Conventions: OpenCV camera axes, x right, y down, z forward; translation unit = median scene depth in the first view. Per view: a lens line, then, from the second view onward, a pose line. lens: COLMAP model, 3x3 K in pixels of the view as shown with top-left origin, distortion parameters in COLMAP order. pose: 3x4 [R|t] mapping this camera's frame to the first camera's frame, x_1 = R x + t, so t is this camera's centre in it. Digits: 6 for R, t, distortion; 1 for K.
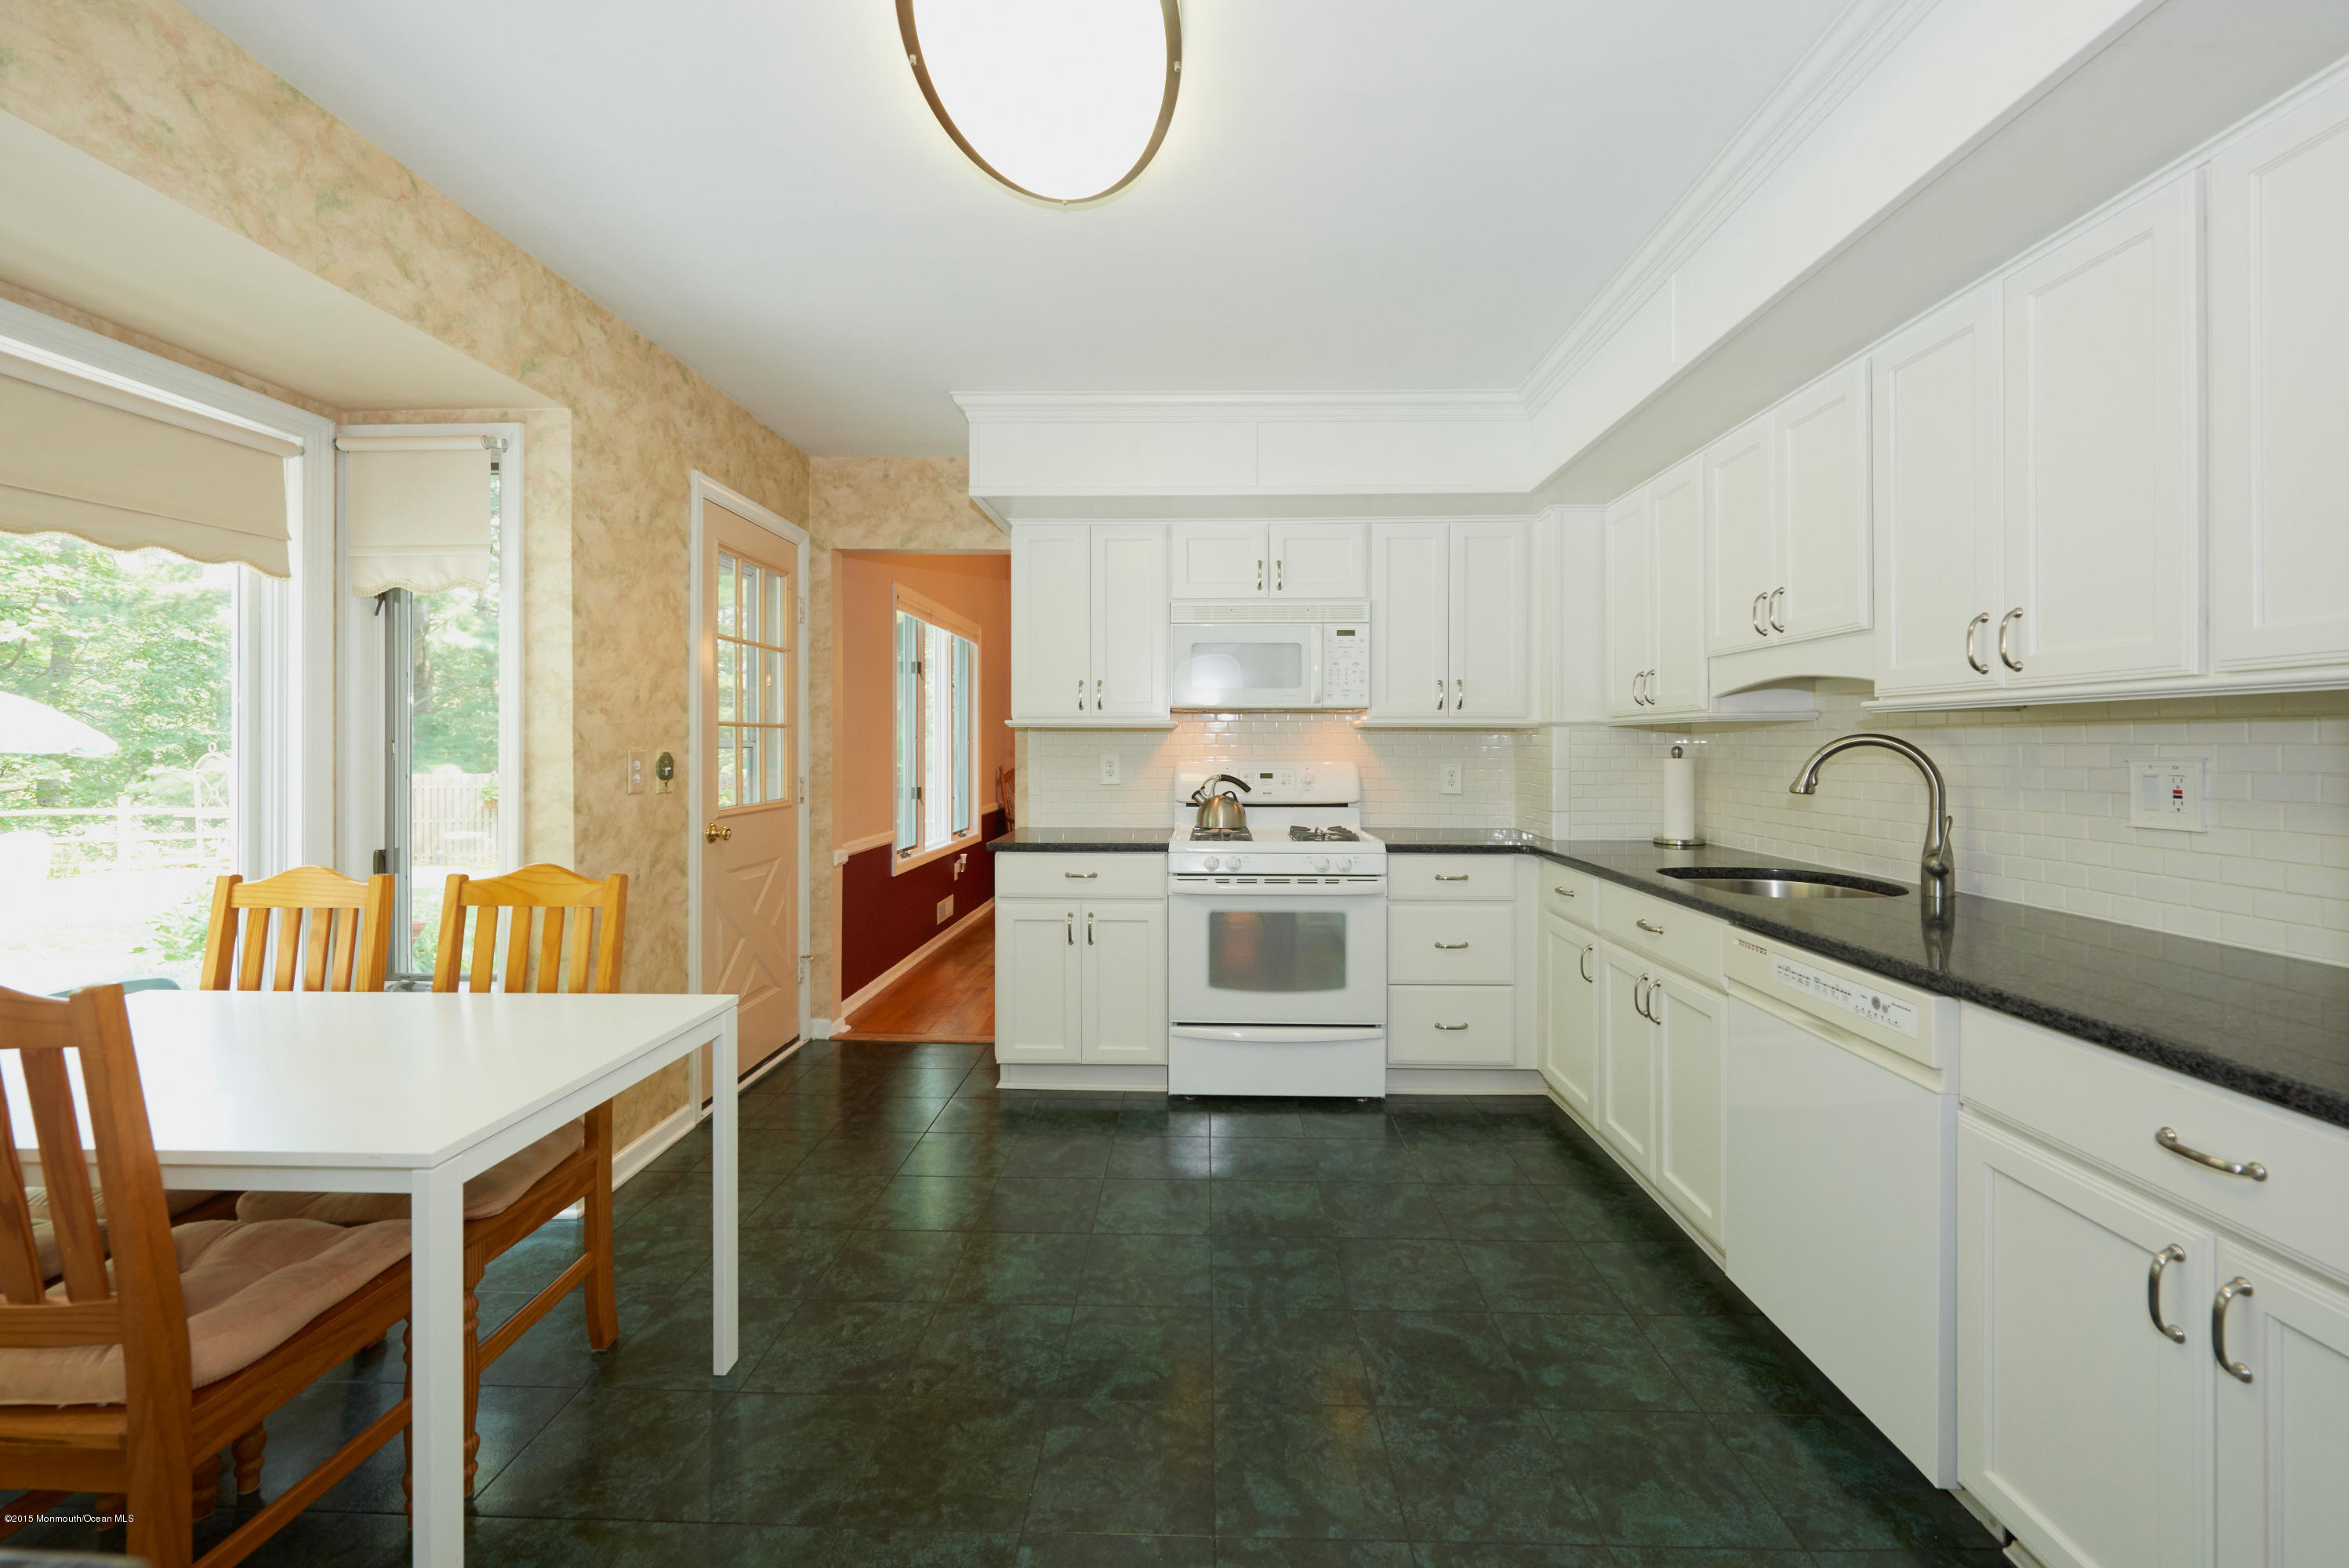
lens RADIAL K [[937.6, 0, 1172.2], [0, 937.6, 744.6], [0, 0, 1]] dist [-0.002214, 0.000160]
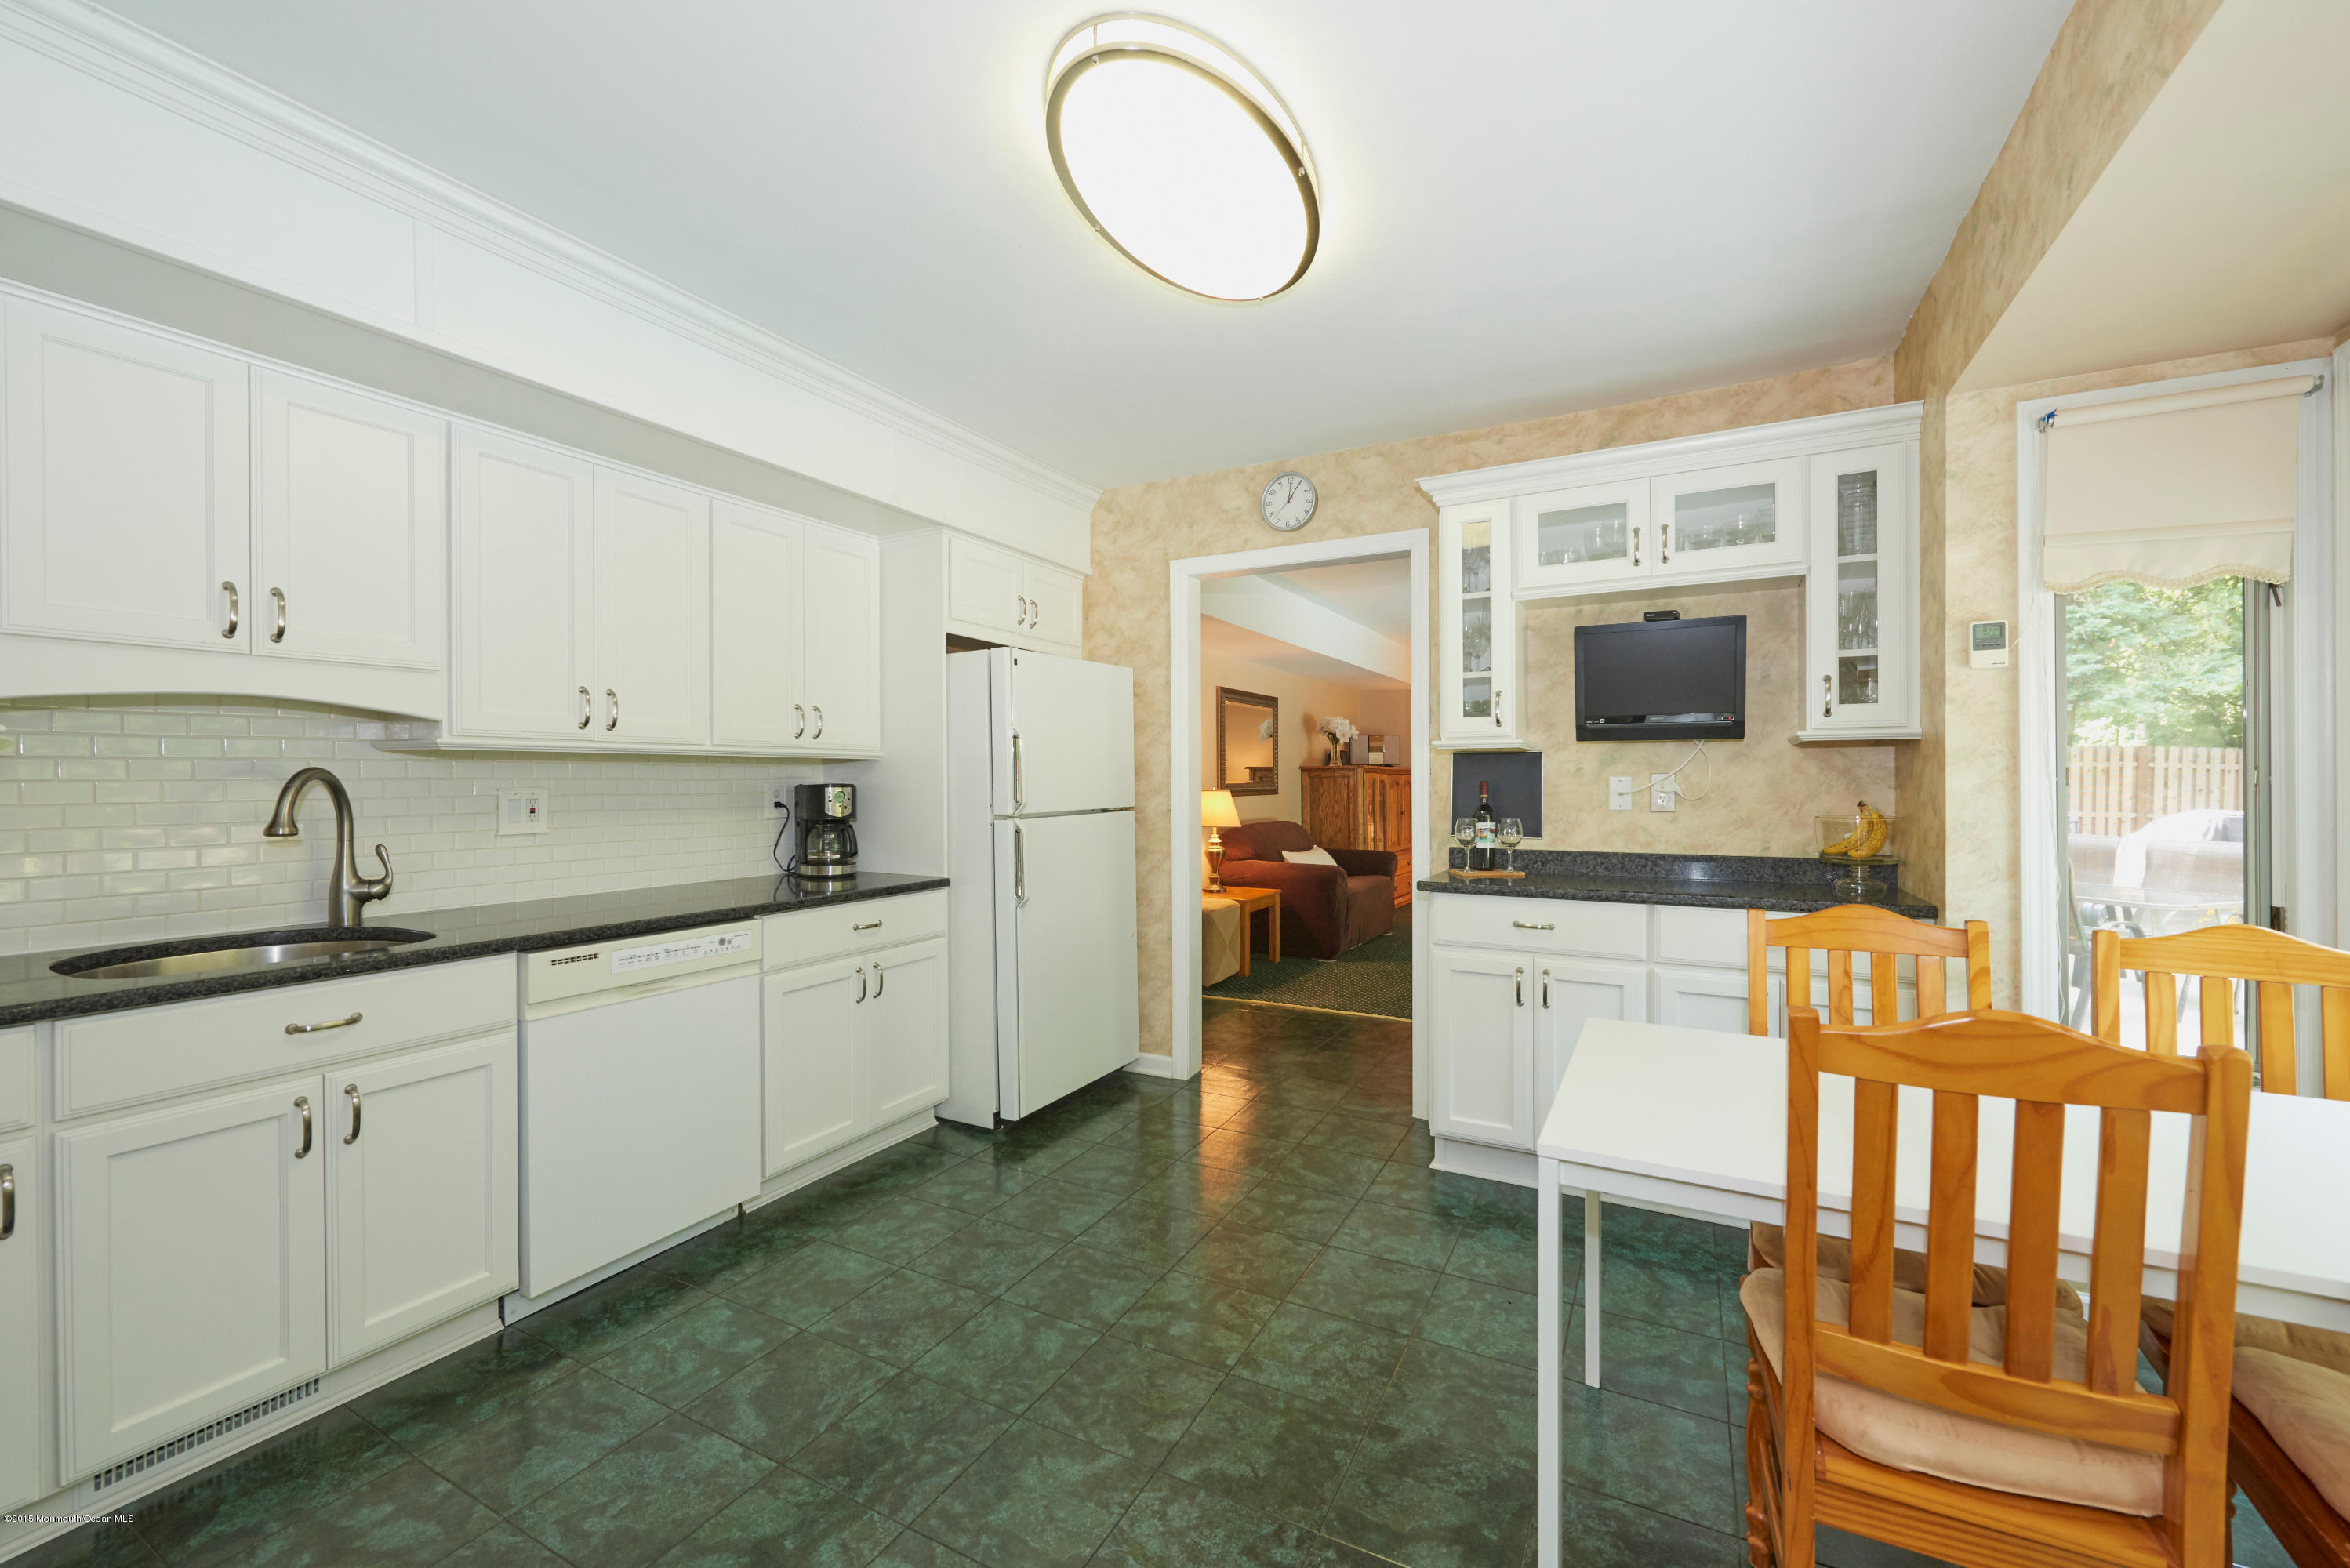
lens RADIAL K [[938.0, 0, 1192.9], [0, 938.0, 782.8], [0, 0, 1]] dist [-0.002214, 0.000160]
pose [[-0.905037, 0.001918, 0.425328, -0.309589], [0.002361, 0.999997, 0.000514, 0.004285], [-0.425325, 0.001469, -0.905039, 1.011425]]
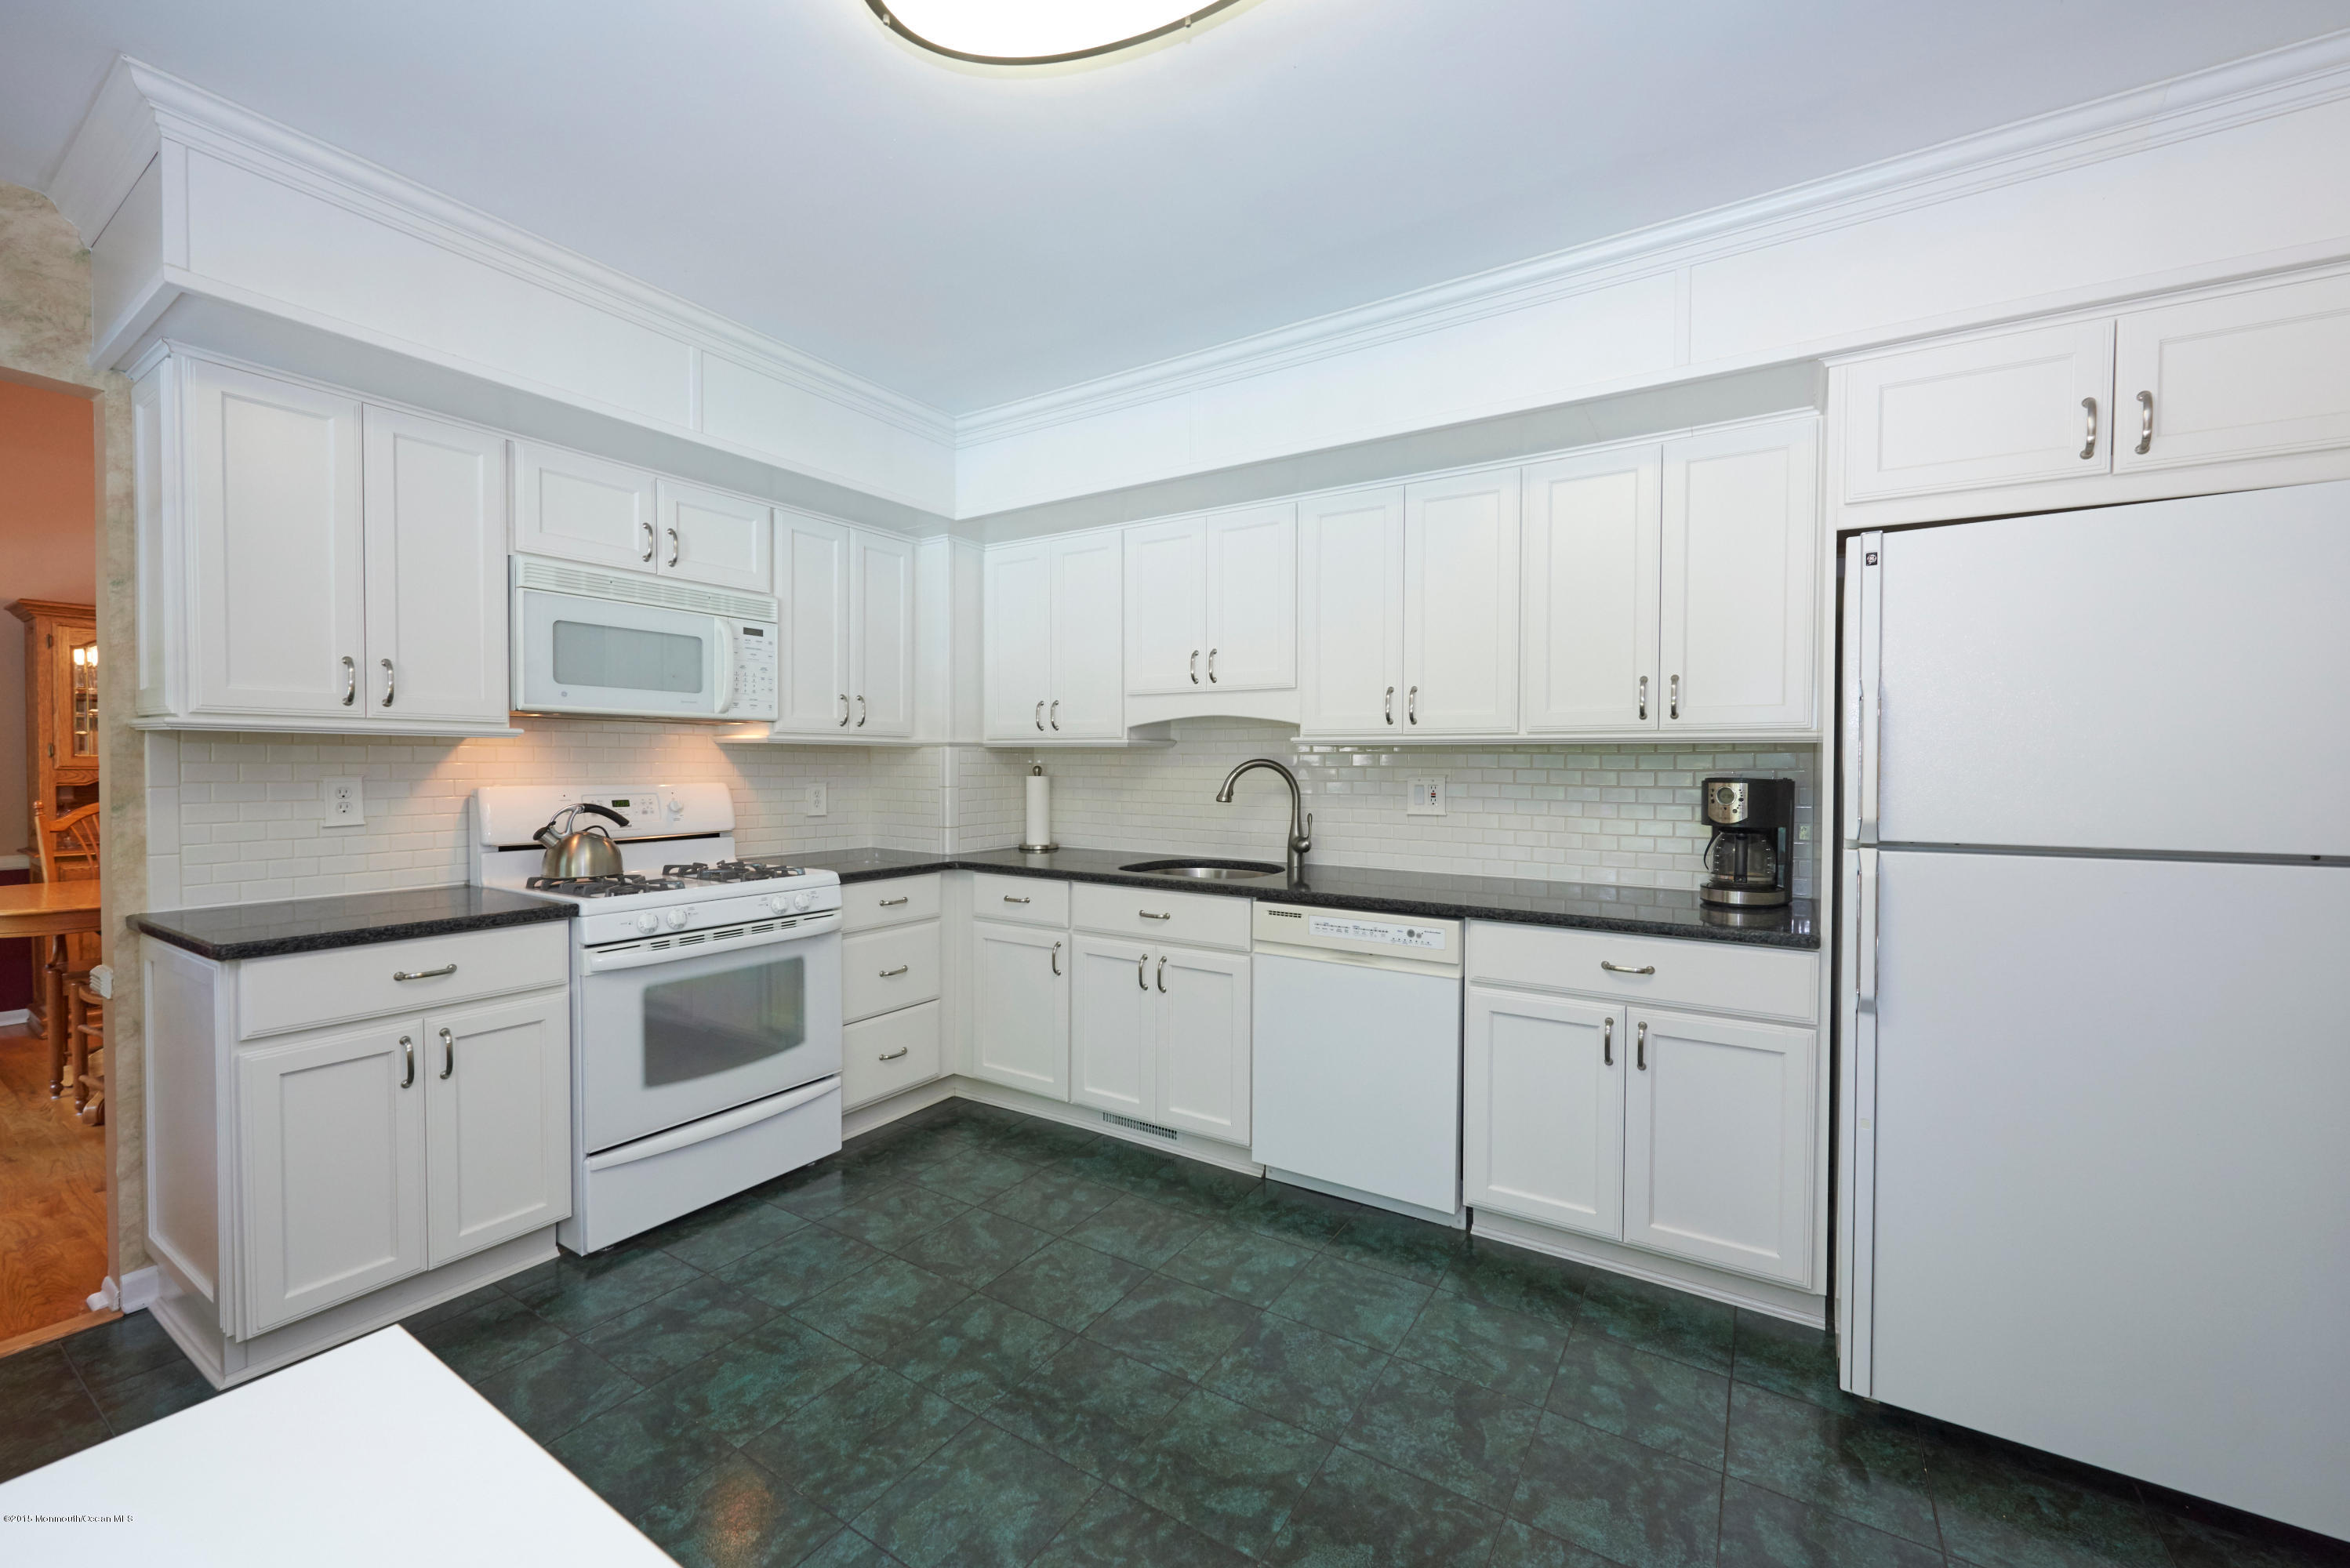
lens RADIAL K [[938.0, 0, 1163.5], [0, 938.0, 780.8], [0, 0, 1]] dist [-0.002214, 0.000160]
pose [[0.515912, -0.016060, 0.856491, -0.387802], [-0.005554, 0.999741, 0.022092, -0.005866], [-0.856624, -0.016154, 0.515689, 0.265266]]
